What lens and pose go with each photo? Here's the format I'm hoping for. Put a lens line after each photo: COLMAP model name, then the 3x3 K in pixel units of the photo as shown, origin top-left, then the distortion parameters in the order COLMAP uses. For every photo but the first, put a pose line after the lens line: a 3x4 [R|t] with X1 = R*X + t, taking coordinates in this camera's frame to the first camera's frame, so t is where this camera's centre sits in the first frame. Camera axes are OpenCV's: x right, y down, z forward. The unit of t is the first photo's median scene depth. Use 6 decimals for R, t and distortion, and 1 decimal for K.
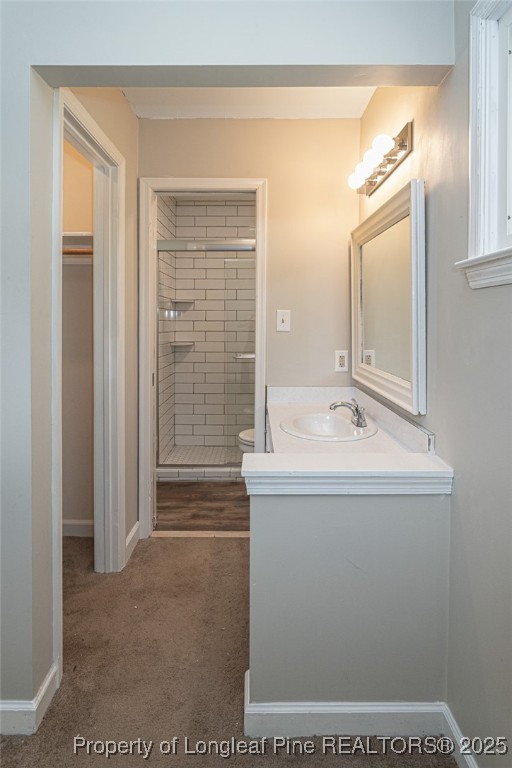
lens RADIAL K [[535.5, 0, 256.8], [0, 535.5, 329.6], [0, 0, 1]] dist [-0.001395, -0.000119]
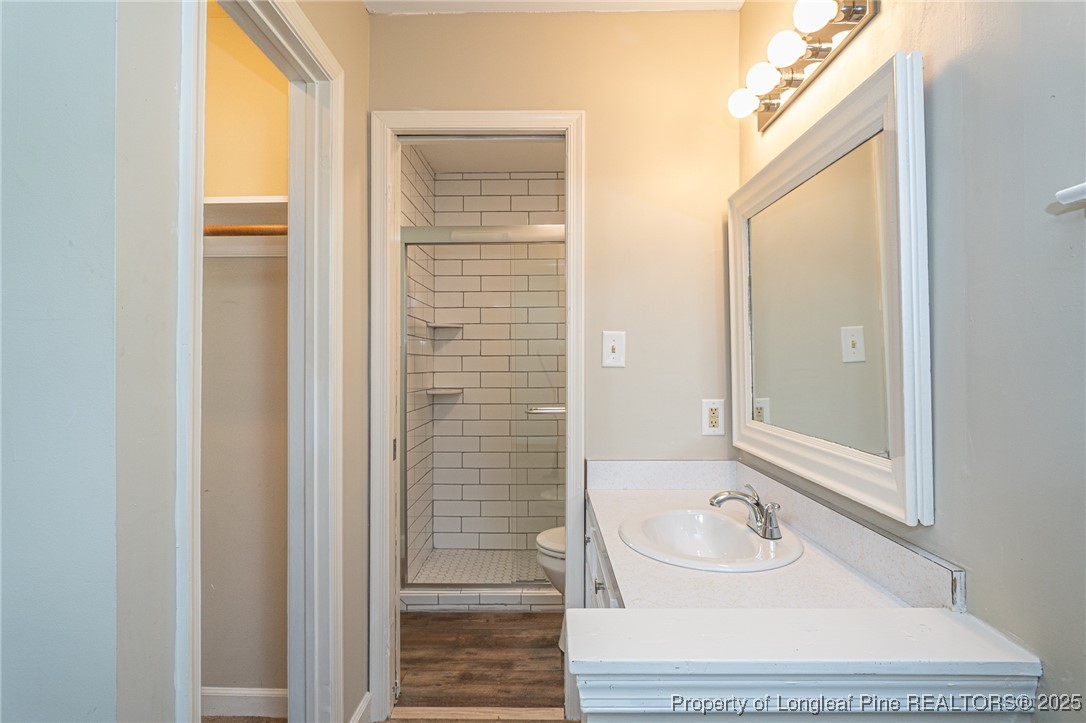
lens RADIAL K [[757.2, 0, 539.9], [0, 757.2, 356.8], [0, 0, 1]] dist [-0.001395, -0.000119]
pose [[0.999877, -0.005197, -0.014819, -0.018811], [0.004884, 0.999765, -0.021104, 0.008966], [0.014925, 0.021029, 0.999667, 0.160126]]
